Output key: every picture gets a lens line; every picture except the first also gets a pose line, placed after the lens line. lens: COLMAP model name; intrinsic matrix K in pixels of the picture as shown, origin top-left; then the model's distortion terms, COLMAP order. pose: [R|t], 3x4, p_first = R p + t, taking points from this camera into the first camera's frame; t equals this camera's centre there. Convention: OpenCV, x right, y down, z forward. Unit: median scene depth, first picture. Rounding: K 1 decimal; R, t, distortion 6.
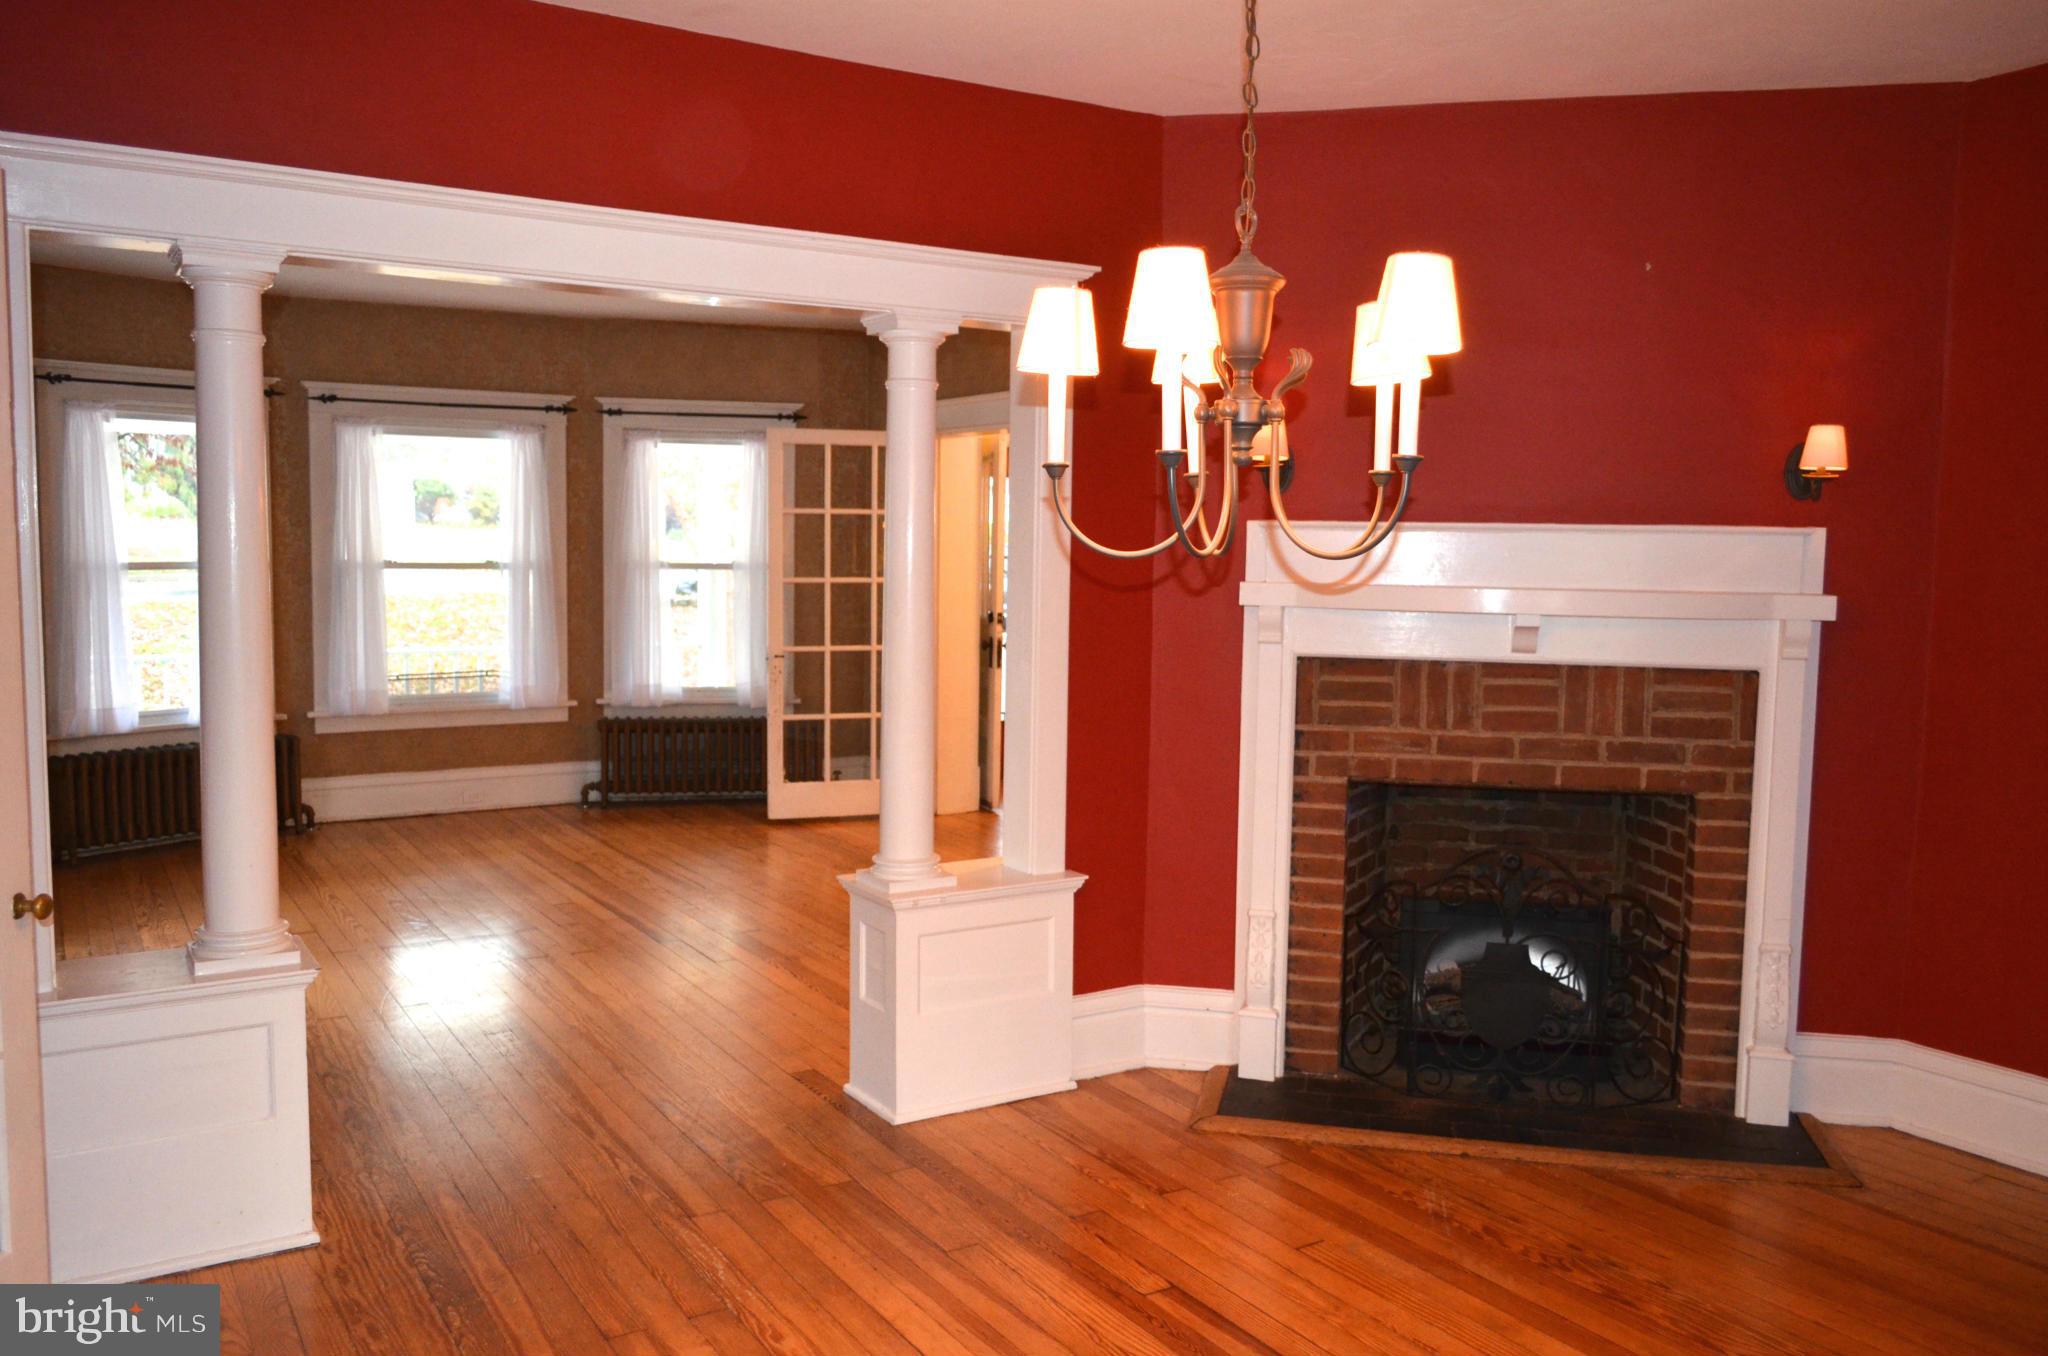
lens RADIAL K [[1580.7, 0, 1024.0], [0, 1580.7, 678.0], [0, 0, 1]] dist [-0.014613, -0.007861]
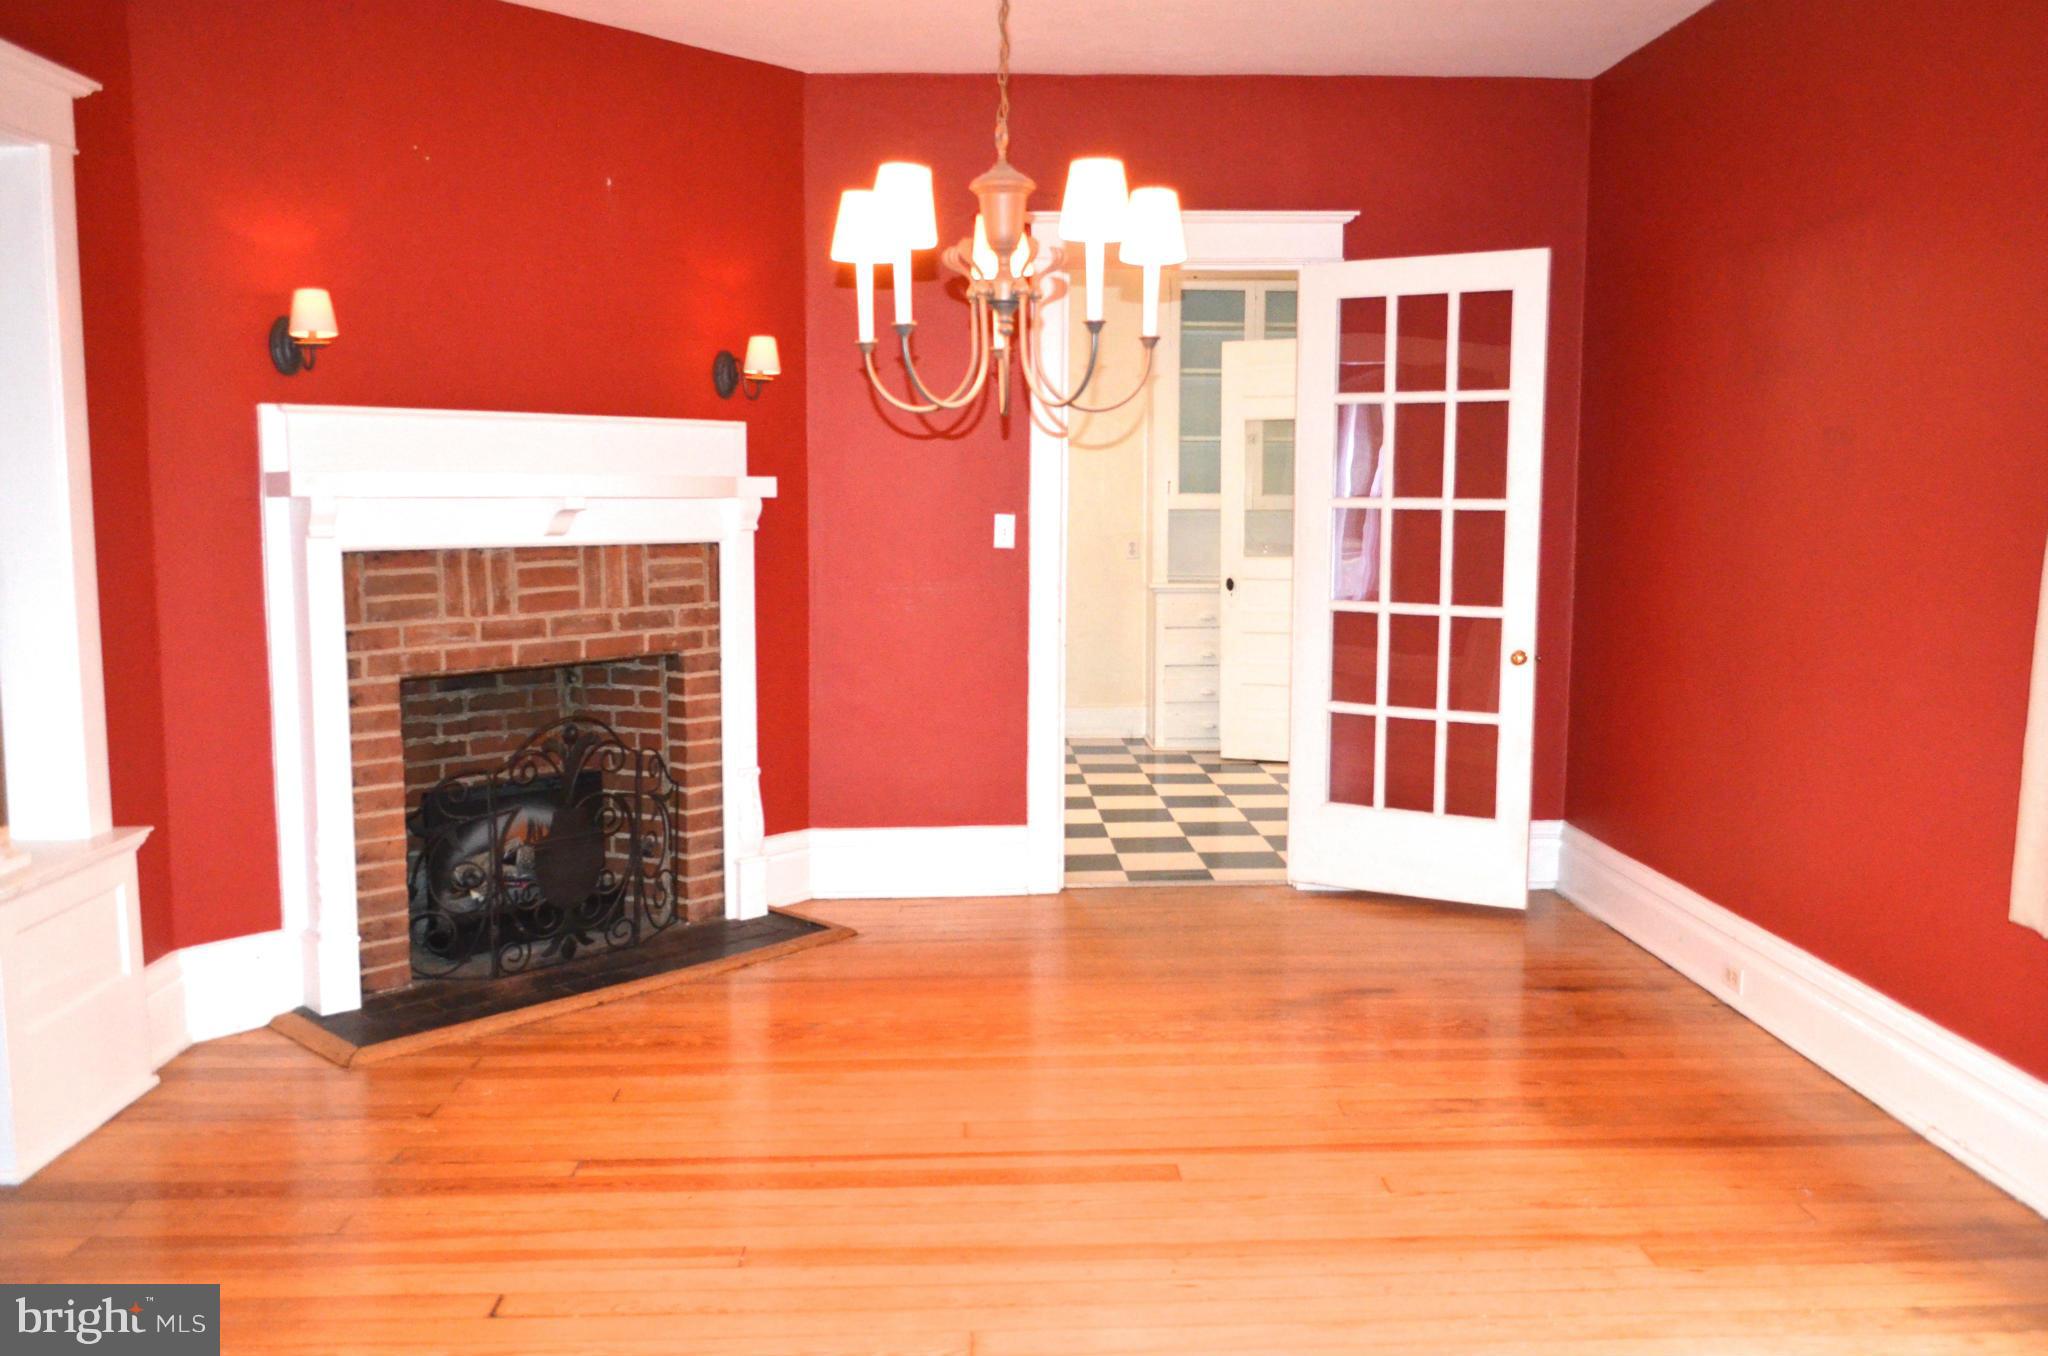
lens RADIAL K [[1671.1, 0, 1024.0], [0, 1671.1, 678.0], [0, 0, 1]] dist [-0.005835, -0.003327]
pose [[0.497439, -0.109620, 0.860545, -0.492052], [0.080282, 0.993544, 0.080155, 0.014118], [-0.863776, 0.029214, 0.503028, 0.163179]]
